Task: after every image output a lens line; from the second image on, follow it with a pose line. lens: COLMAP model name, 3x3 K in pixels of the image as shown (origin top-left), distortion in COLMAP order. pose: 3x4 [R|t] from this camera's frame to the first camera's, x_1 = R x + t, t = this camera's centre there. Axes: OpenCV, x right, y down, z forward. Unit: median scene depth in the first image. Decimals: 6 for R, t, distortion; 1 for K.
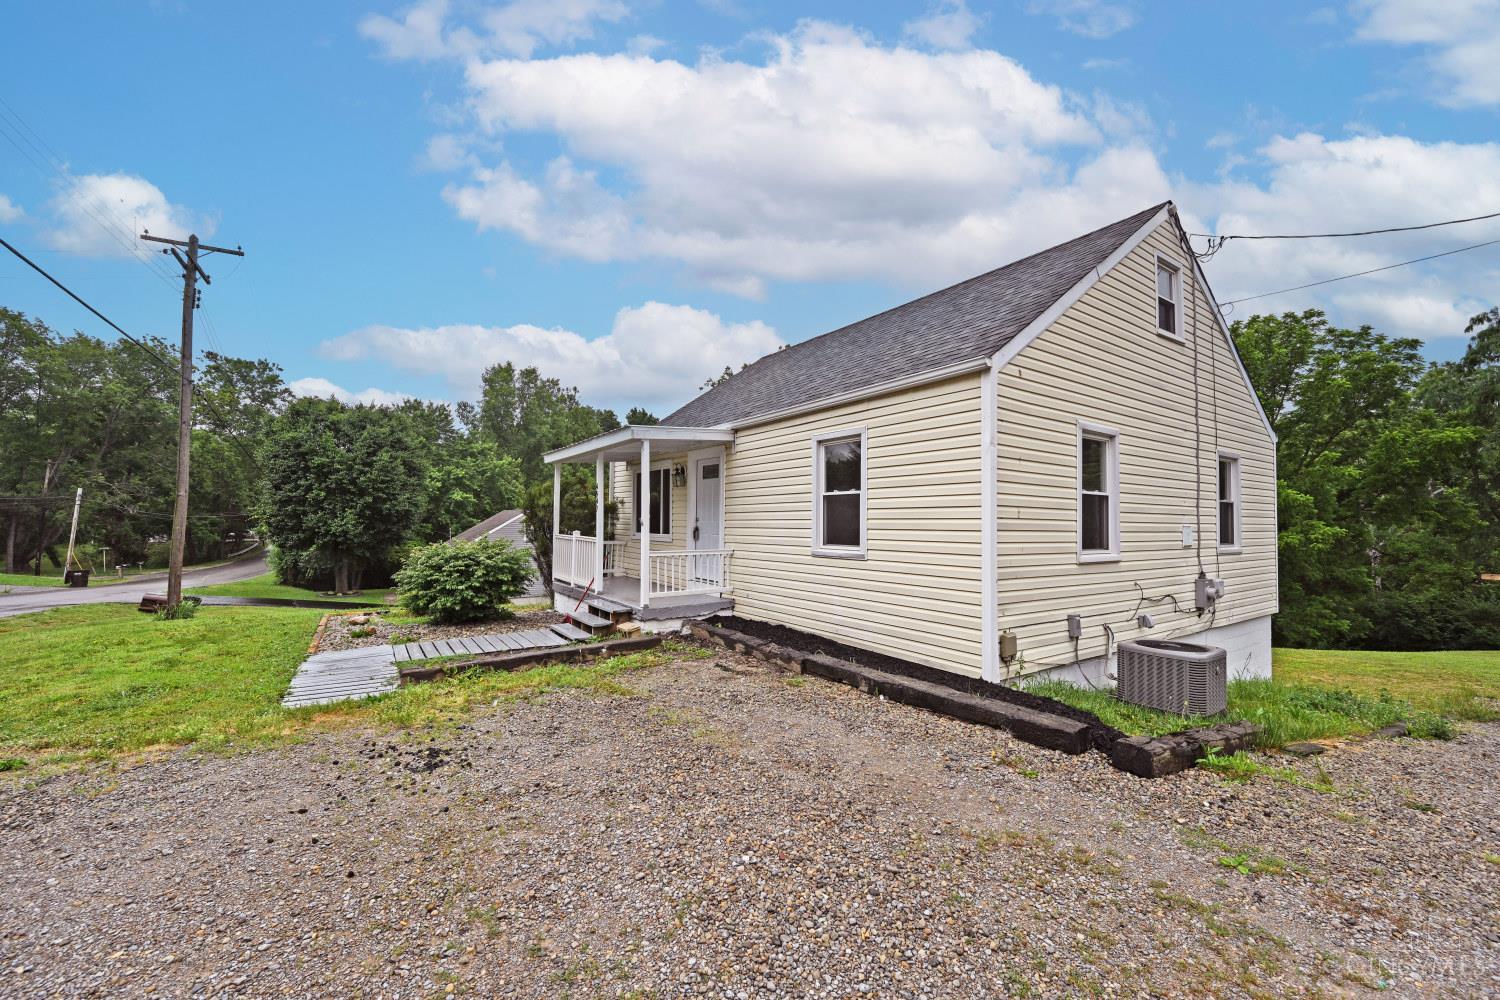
lens RADIAL K [[593.1, 0, 737.8], [0, 593.1, 505.7], [0, 0, 1]] dist [-0.001814, -0.000020]
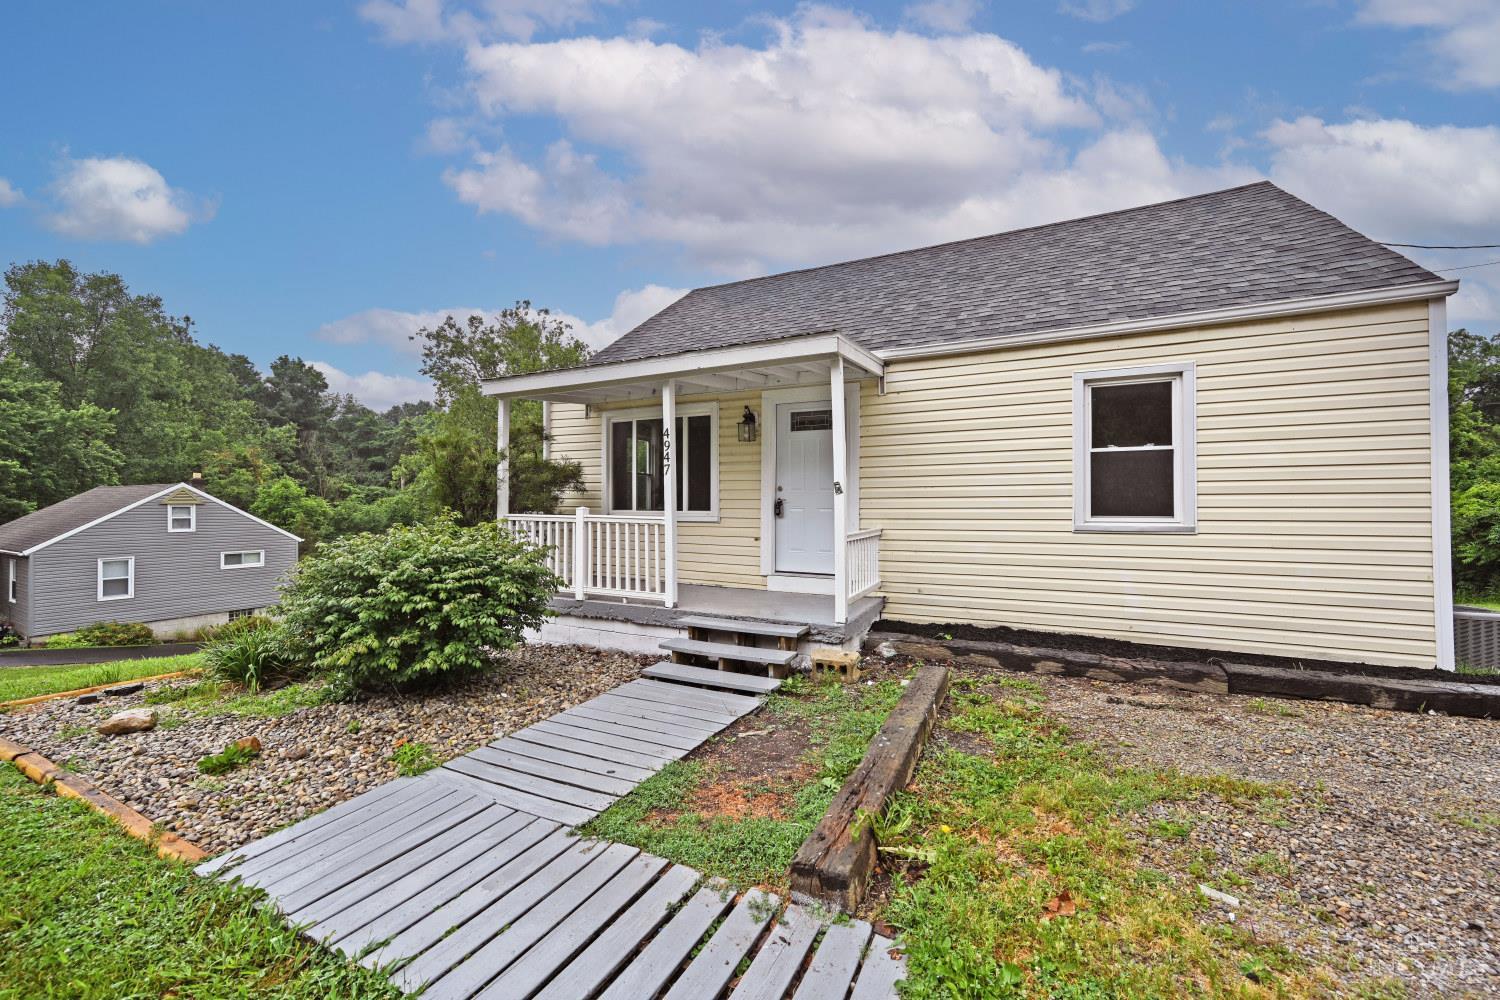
lens RADIAL K [[593.1, 0, 737.8], [0, 593.1, 505.7], [0, 0, 1]] dist [-0.001814, -0.000020]
pose [[0.867266, -0.008013, 0.497781, -0.523472], [-0.006325, 0.999612, 0.027111, 0.028008], [-0.497805, -0.026661, 0.866879, 0.470790]]
